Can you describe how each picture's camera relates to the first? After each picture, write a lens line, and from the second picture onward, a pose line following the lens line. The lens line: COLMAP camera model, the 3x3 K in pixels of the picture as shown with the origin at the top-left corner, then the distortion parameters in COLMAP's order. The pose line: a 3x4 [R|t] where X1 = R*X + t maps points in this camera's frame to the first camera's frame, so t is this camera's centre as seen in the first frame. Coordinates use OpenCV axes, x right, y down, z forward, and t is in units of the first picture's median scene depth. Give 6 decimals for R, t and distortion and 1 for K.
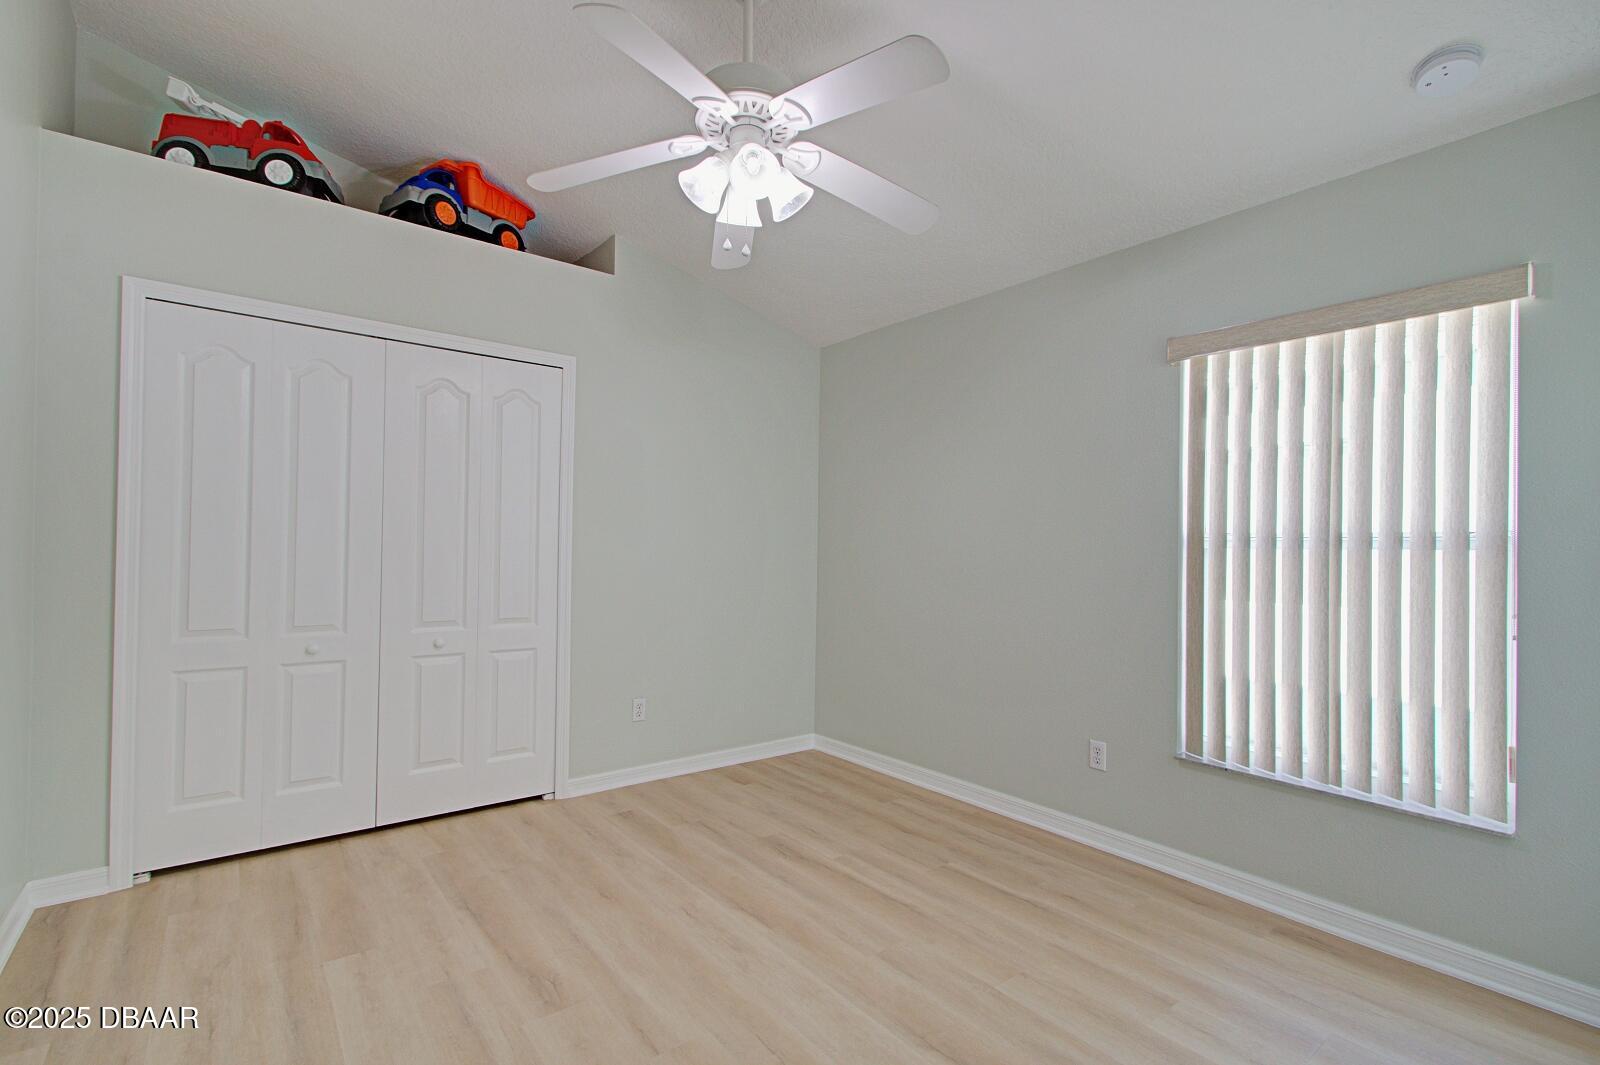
lens RADIAL K [[727.4, 0, 800.9], [0, 727.4, 535.8], [0, 0, 1]] dist [0.005848, 0.000510]
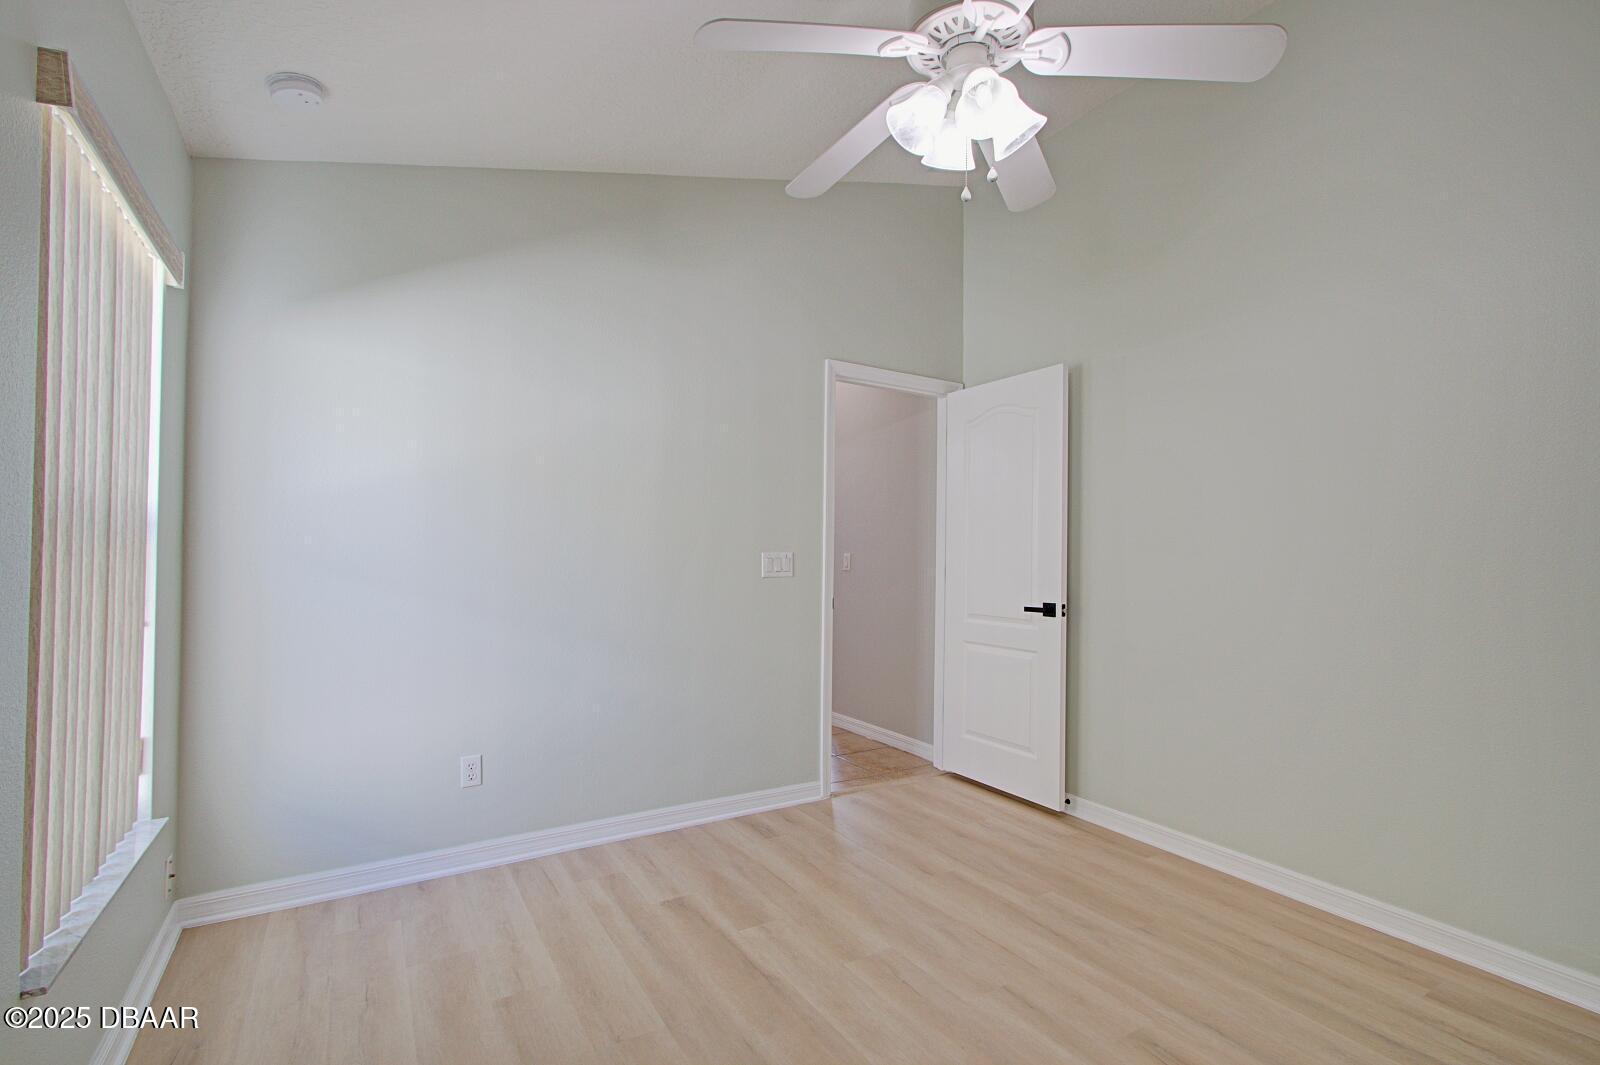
lens RADIAL K [[727.4, 0, 803.0], [0, 727.4, 538.7], [0, 0, 1]] dist [0.005848, 0.000510]
pose [[-0.992677, -0.031236, 0.116686, 0.008206], [-0.034333, 0.999107, -0.024619, 0.028277], [-0.115813, -0.028445, -0.992864, 1.974182]]
